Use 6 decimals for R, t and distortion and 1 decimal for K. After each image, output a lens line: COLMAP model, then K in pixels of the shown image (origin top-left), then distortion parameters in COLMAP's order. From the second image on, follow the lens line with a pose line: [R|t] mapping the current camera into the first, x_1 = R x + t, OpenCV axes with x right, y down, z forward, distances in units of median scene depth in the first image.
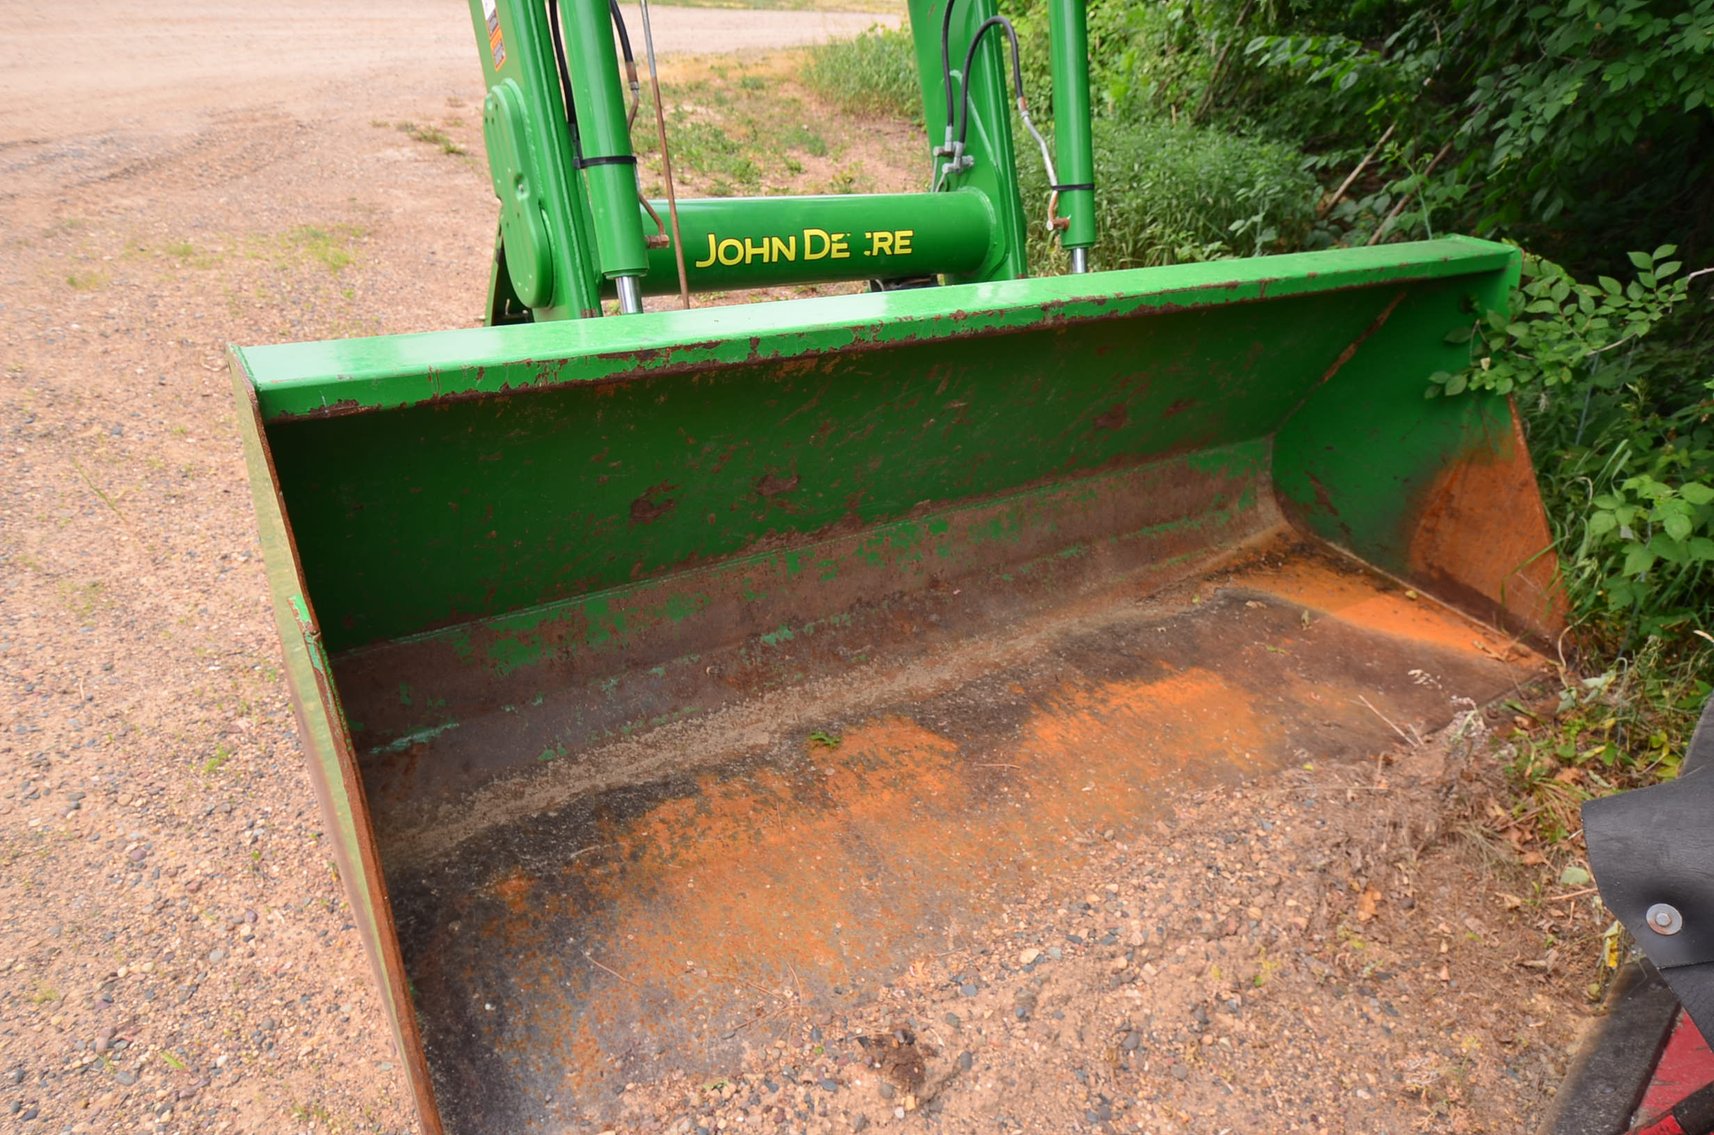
lens RADIAL K [[1050.1, 0, 882.0], [0, 1050.1, 602.1], [0, 0, 1]] dist [0.038310, -0.051430]
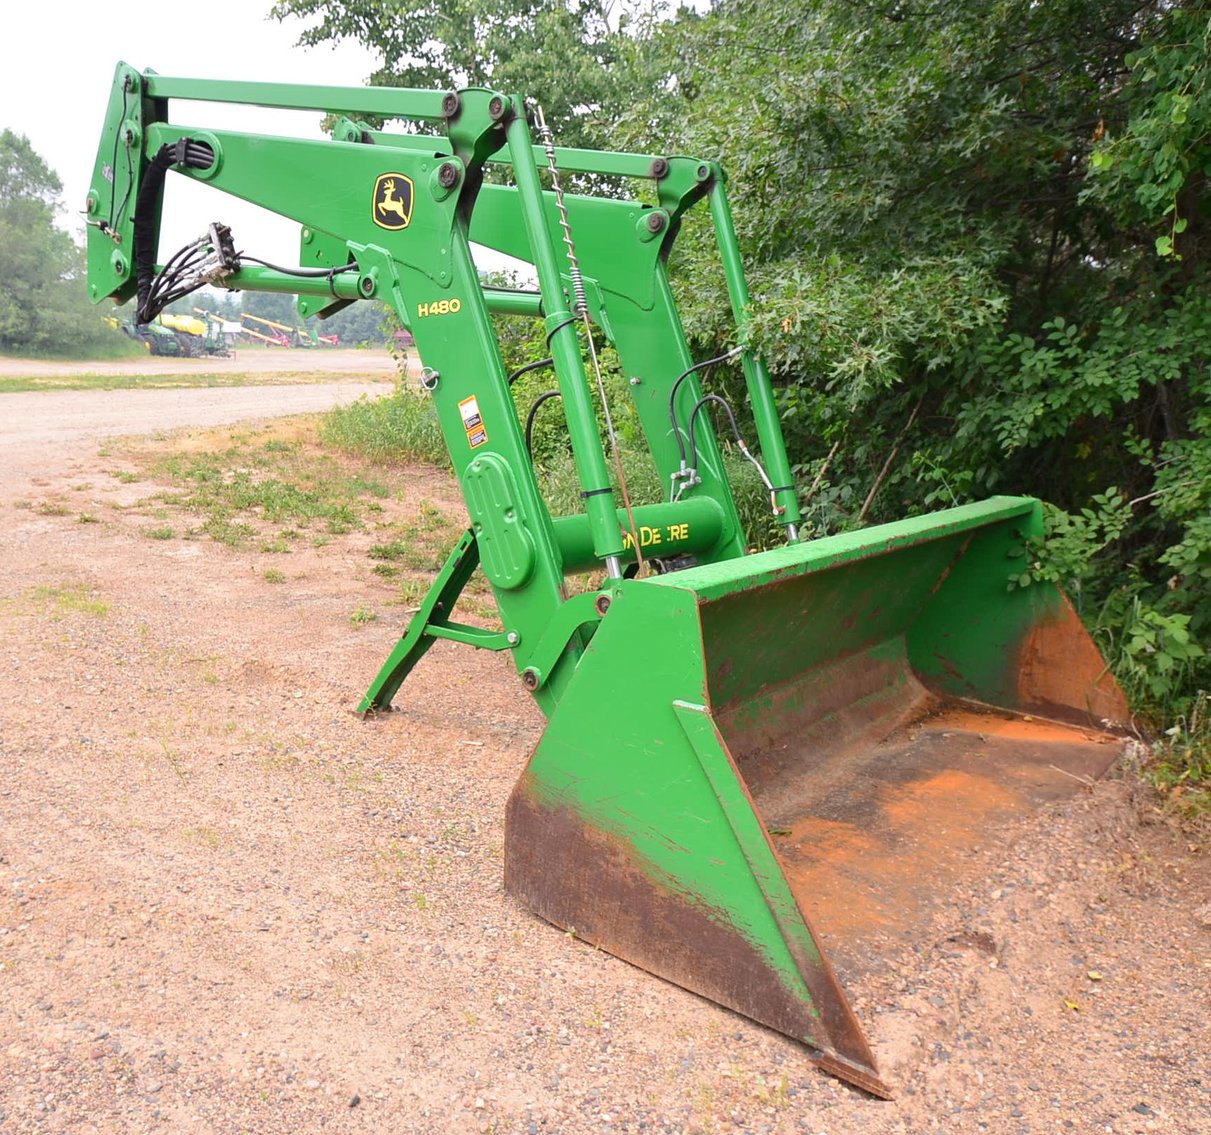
lens RADIAL K [[1114.0, 0, 522.0], [0, 1114.0, 595.4], [0, 0, 1]] dist [0.001289, -0.001140]
pose [[0.961100, -0.108315, 0.254078, -0.623385], [0.180484, 0.942622, -0.280873, 0.154305], [-0.209076, 0.315804, 0.925502, -0.407209]]
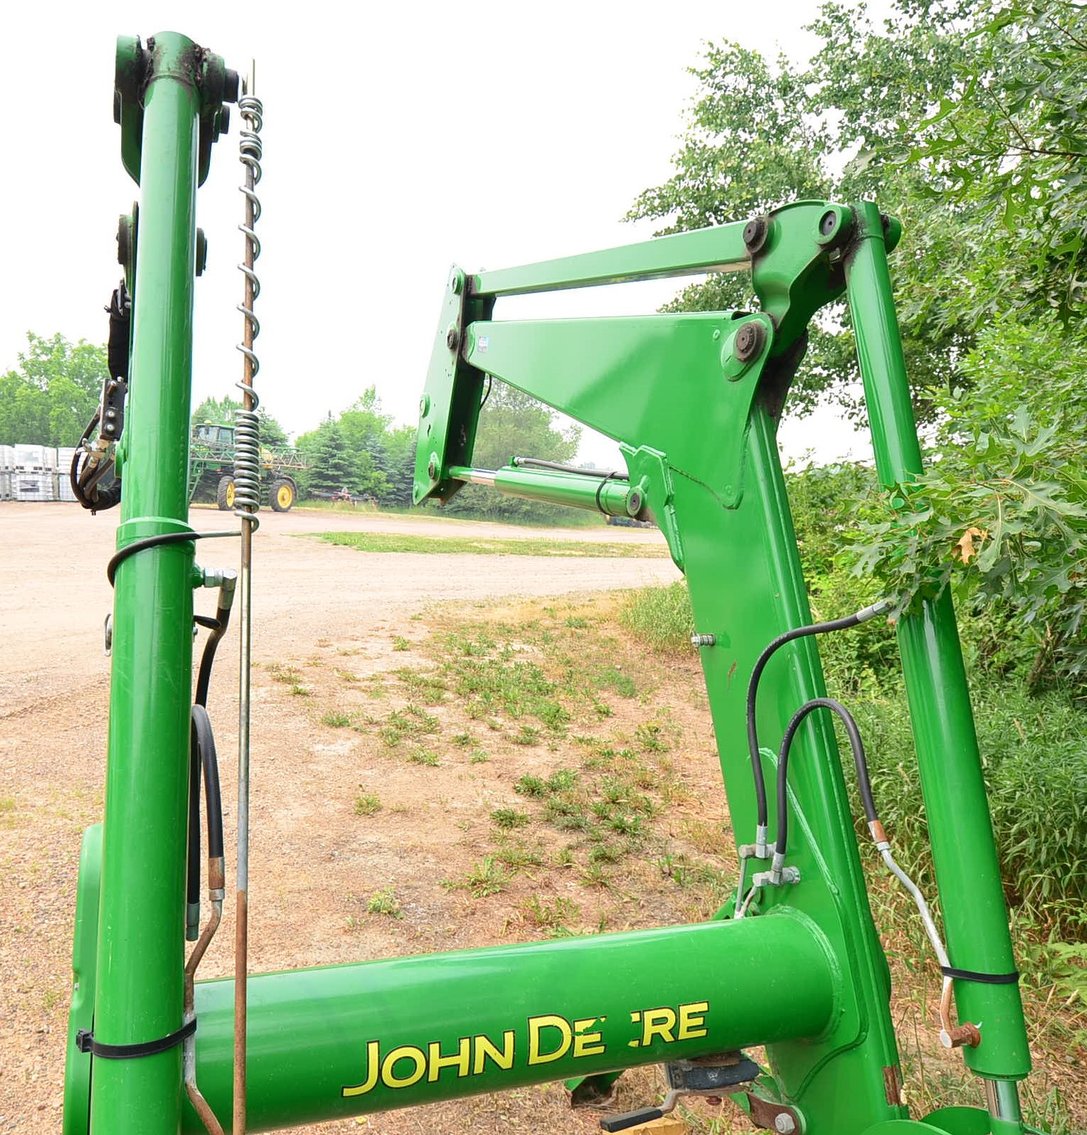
lens RADIAL K [[877.8, 0, 478.5], [0, 877.8, 572.3], [0, 0, 1]] dist [0.007490, 0.000410]
pose [[0.969756, -0.000700, -0.244076, 0.024736], [-0.110332, 0.890738, -0.440923, -0.335358], [0.217716, 0.454517, 0.863721, 0.386276]]
